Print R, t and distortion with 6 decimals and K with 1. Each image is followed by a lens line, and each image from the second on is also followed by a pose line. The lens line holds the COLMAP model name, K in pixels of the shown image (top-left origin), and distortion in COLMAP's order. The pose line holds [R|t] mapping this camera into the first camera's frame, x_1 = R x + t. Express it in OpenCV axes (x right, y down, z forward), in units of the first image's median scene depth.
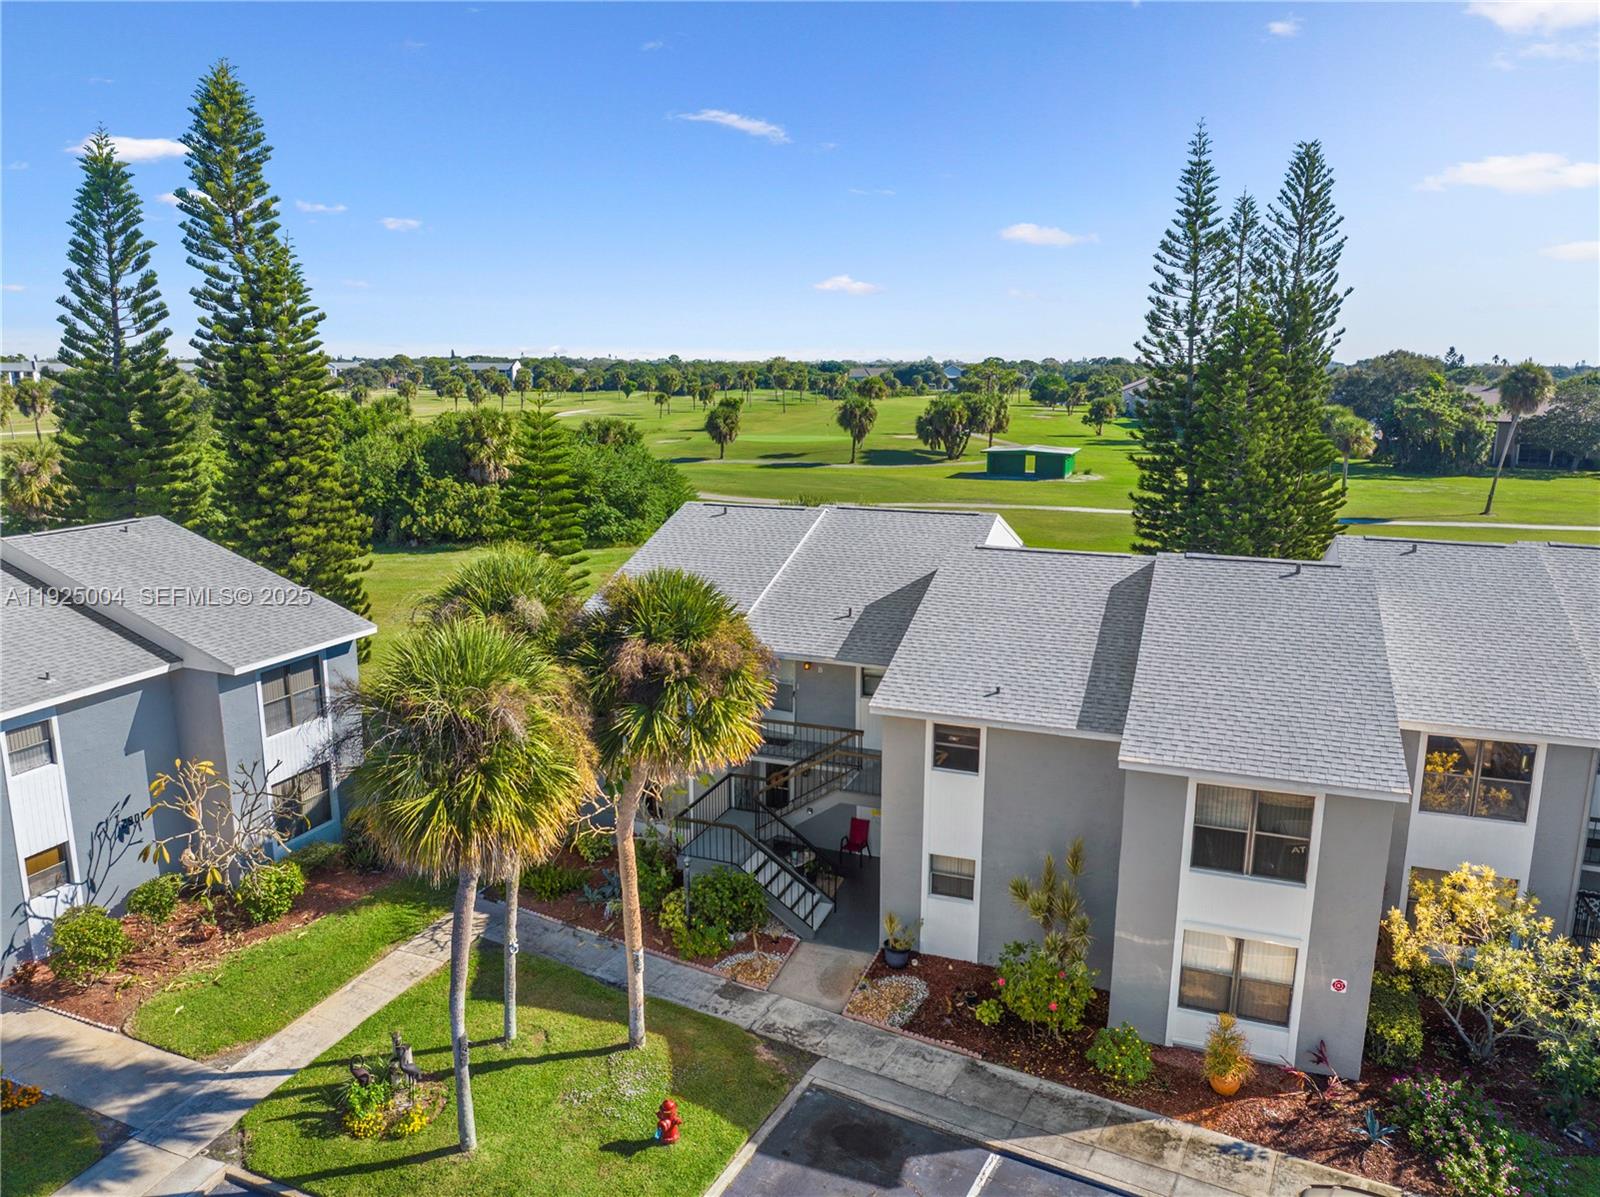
lens RADIAL K [[1100.7, 0, 800.0], [0, 1100.7, 598.5], [0, 0, 1]] dist [-0.039939, -0.007812]
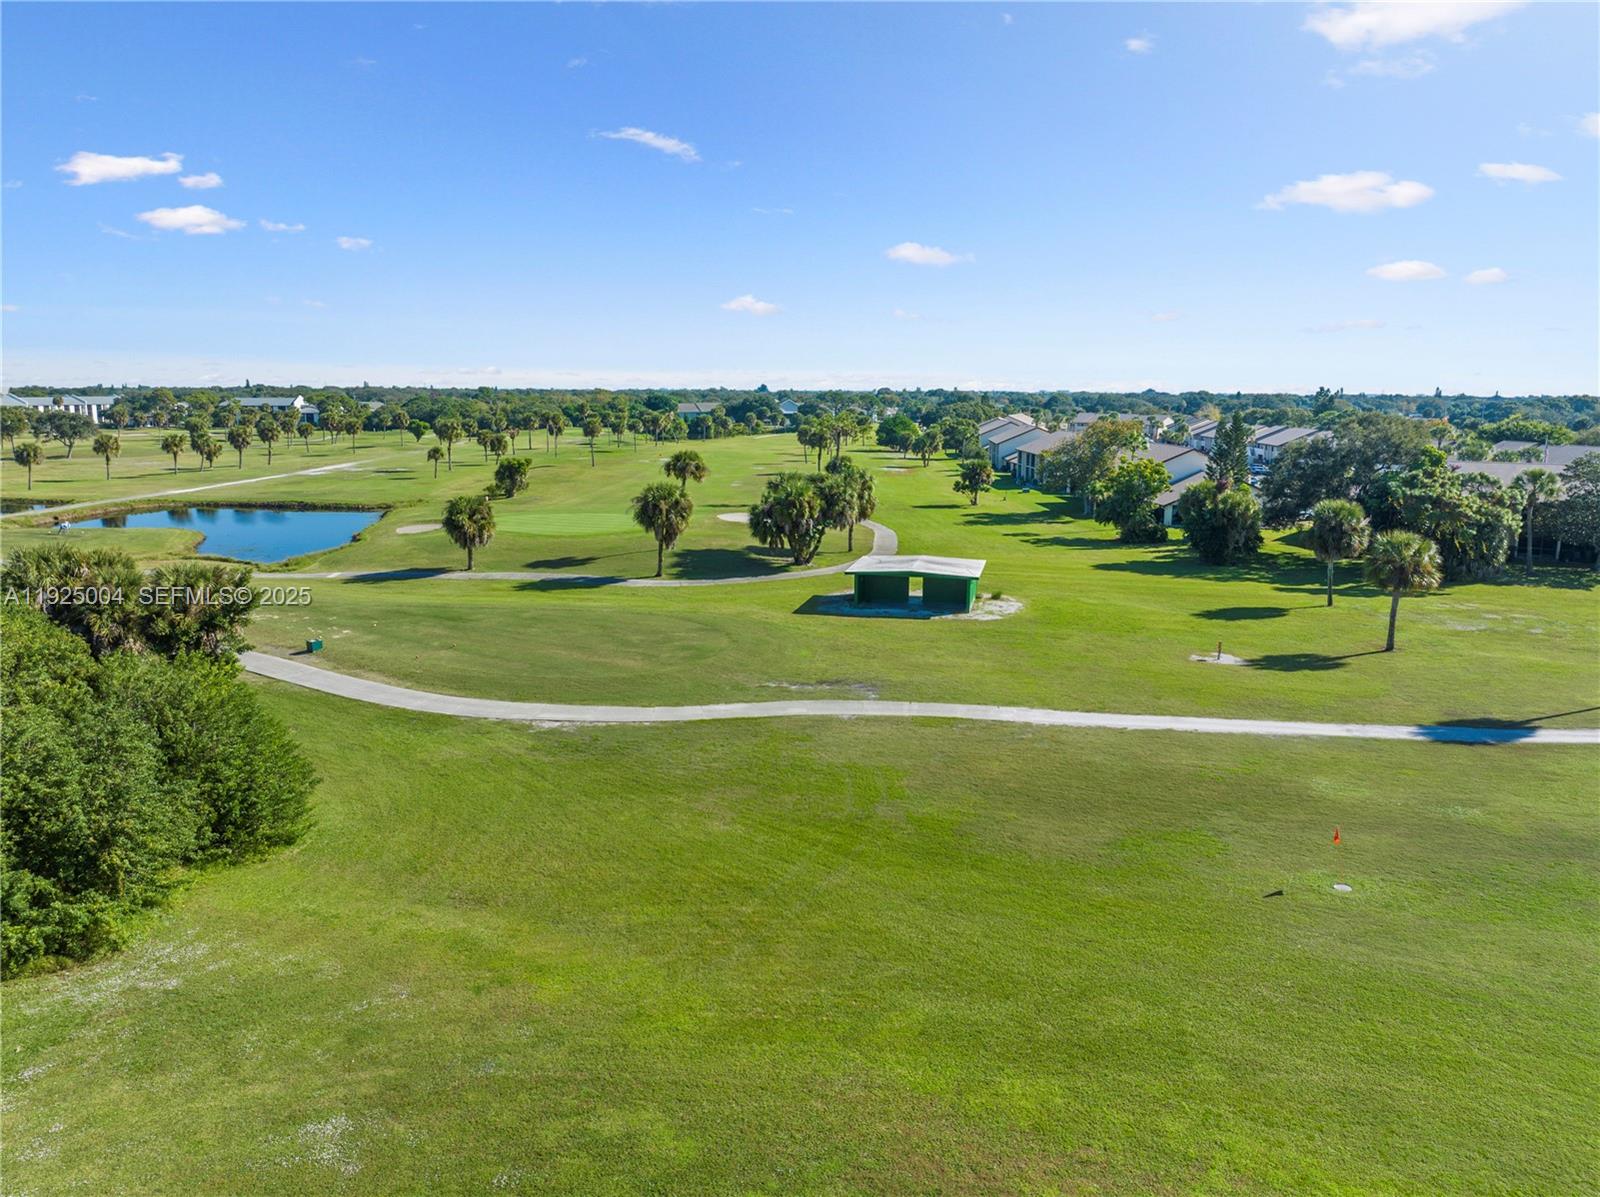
lens RADIAL K [[1100.7, 0, 800.0], [0, 1100.7, 598.5], [0, 0, 1]] dist [-0.039939, -0.007812]
pose [[0.989203, -0.024348, 0.144517, 0.173522], [0.027632, 0.999403, -0.020763, -0.457308], [-0.143925, 0.024532, 0.989285, 1.482741]]
